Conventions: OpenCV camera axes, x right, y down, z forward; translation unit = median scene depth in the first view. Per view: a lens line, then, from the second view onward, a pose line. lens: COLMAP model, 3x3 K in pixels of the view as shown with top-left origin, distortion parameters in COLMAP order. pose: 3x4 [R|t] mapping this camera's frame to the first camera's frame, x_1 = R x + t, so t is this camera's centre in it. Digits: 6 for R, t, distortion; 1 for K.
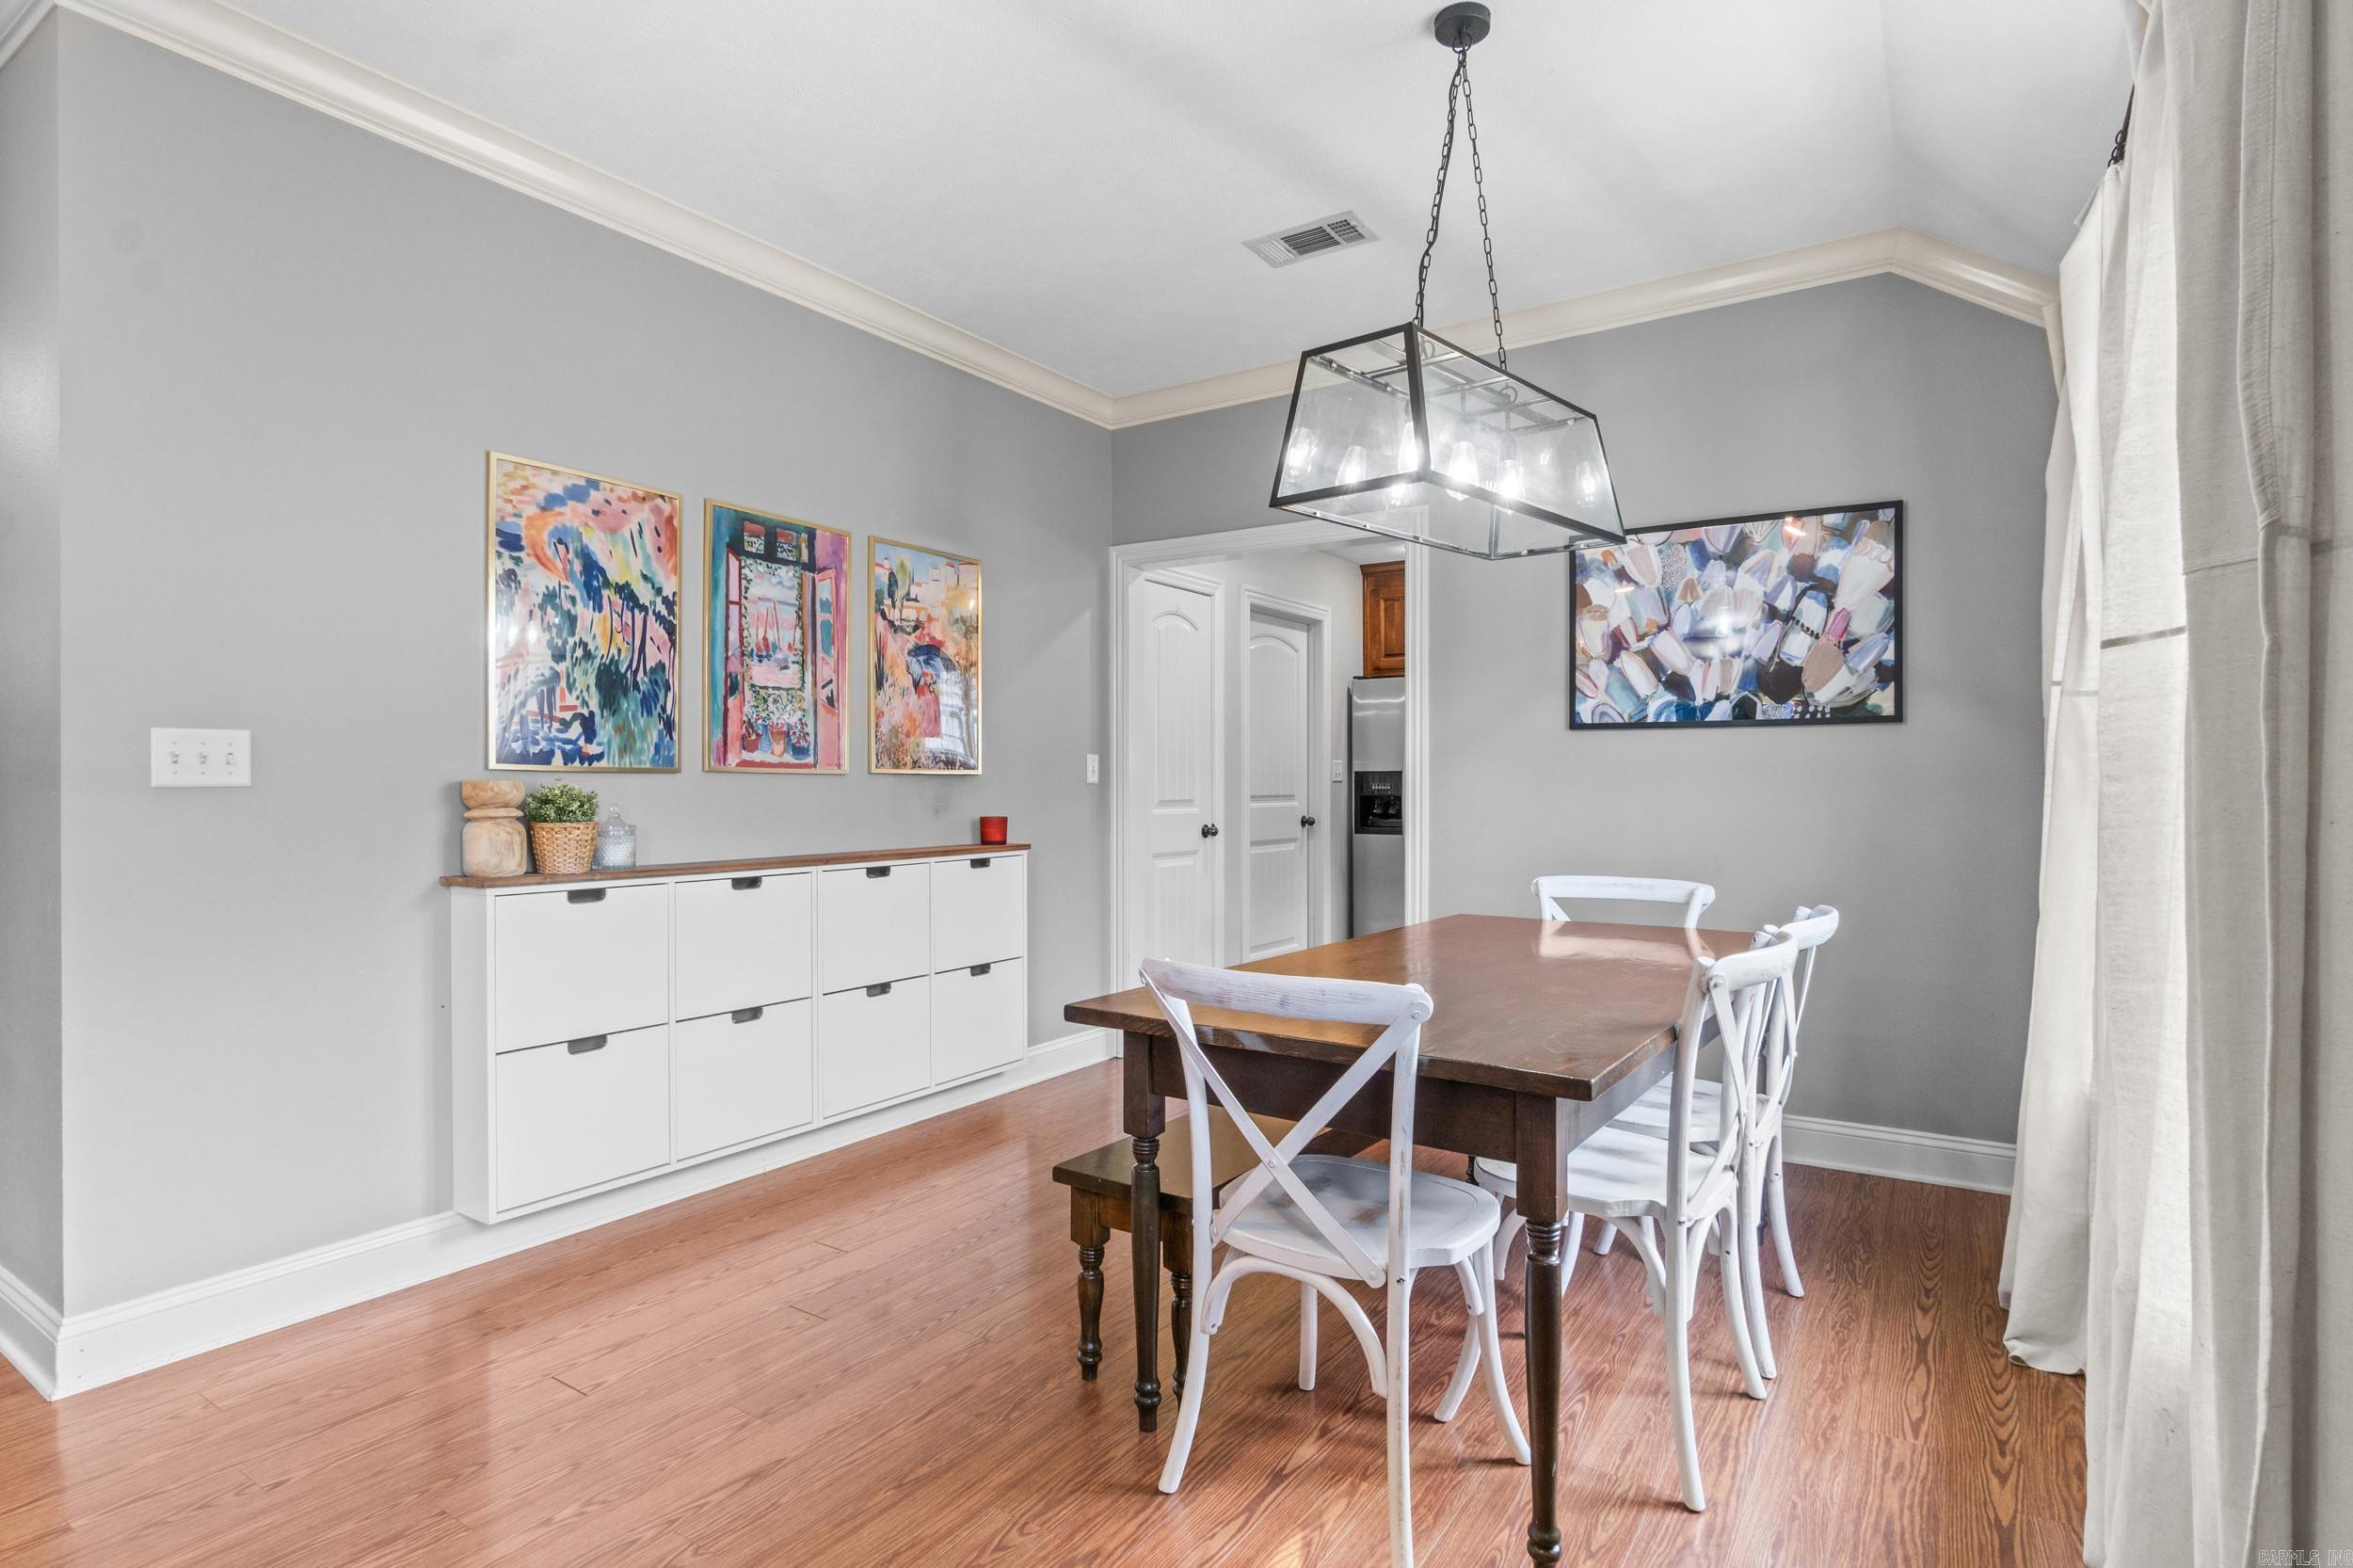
lens RADIAL K [[1171.4, 0, 1168.9], [0, 1171.4, 772.6], [0, 0, 1]] dist [0.000221, -0.000065]
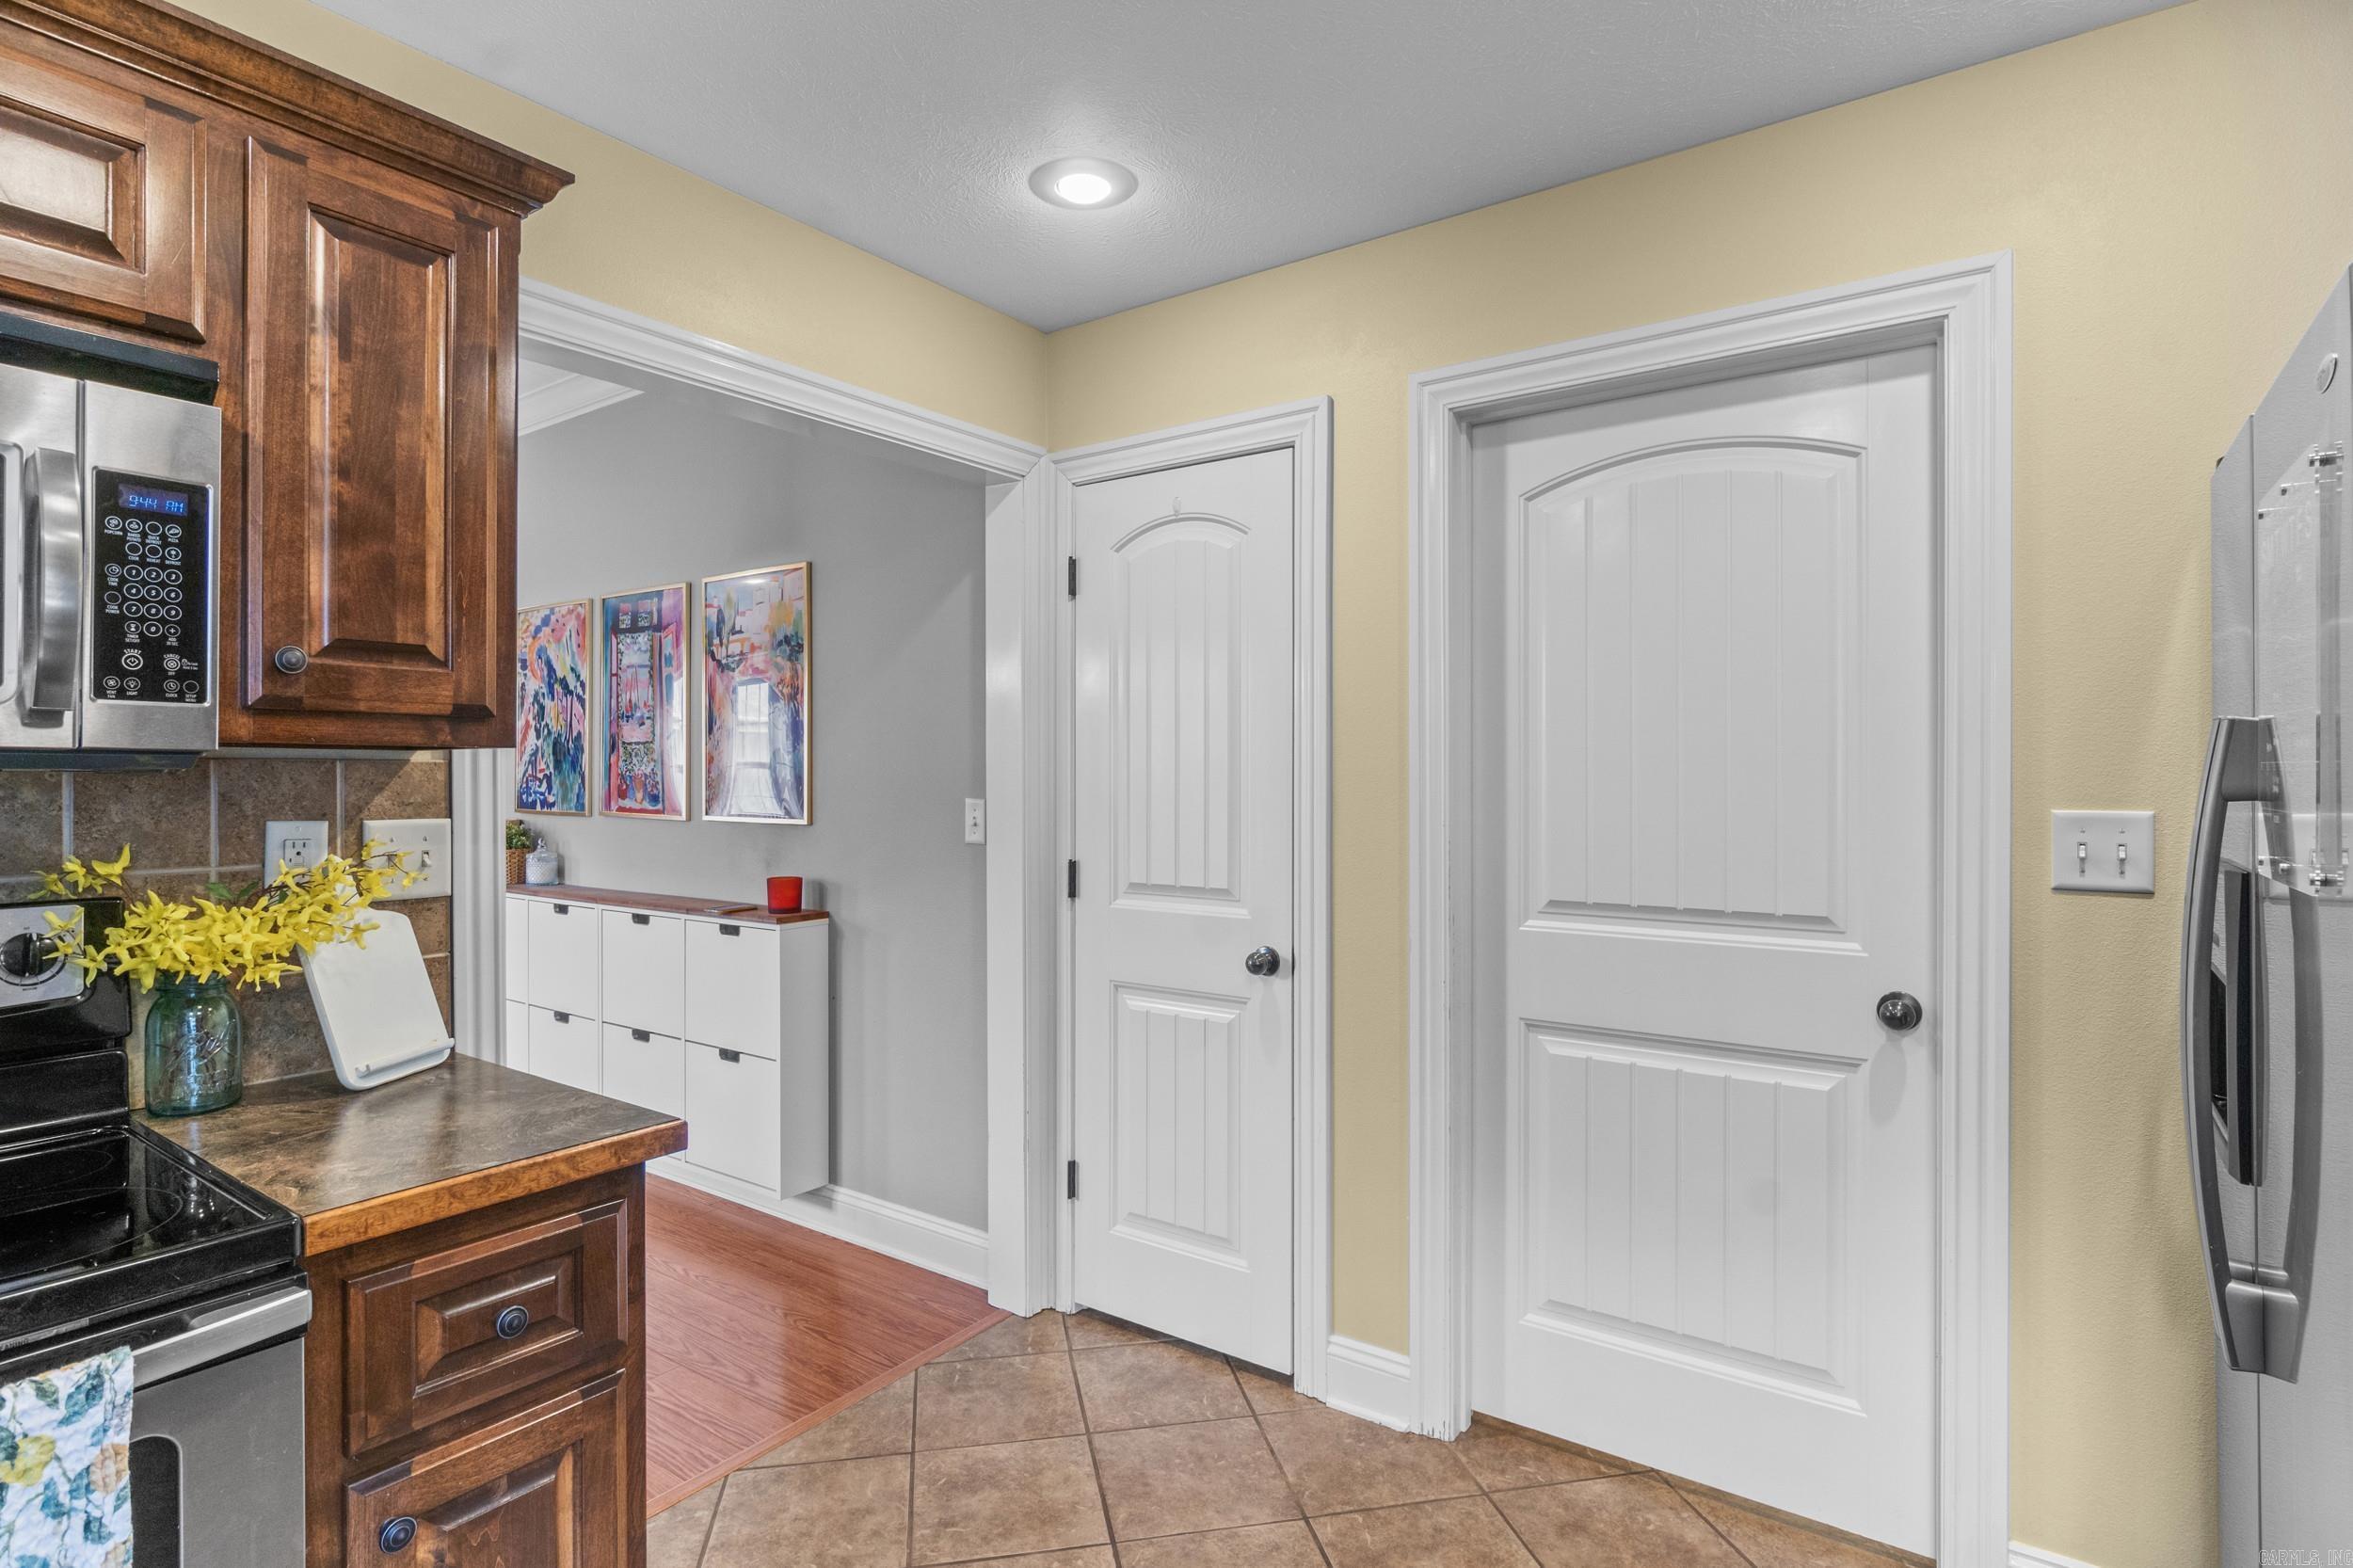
lens RADIAL K [[1171.4, 0, 1168.9], [0, 1171.4, 772.6], [0, 0, 1]] dist [0.000221, -0.000065]
pose [[-0.021086, -0.004175, -0.999769, 0.785934], [0.005811, 0.999974, -0.004298, -0.035979], [0.999761, -0.005900, -0.021061, 1.542503]]
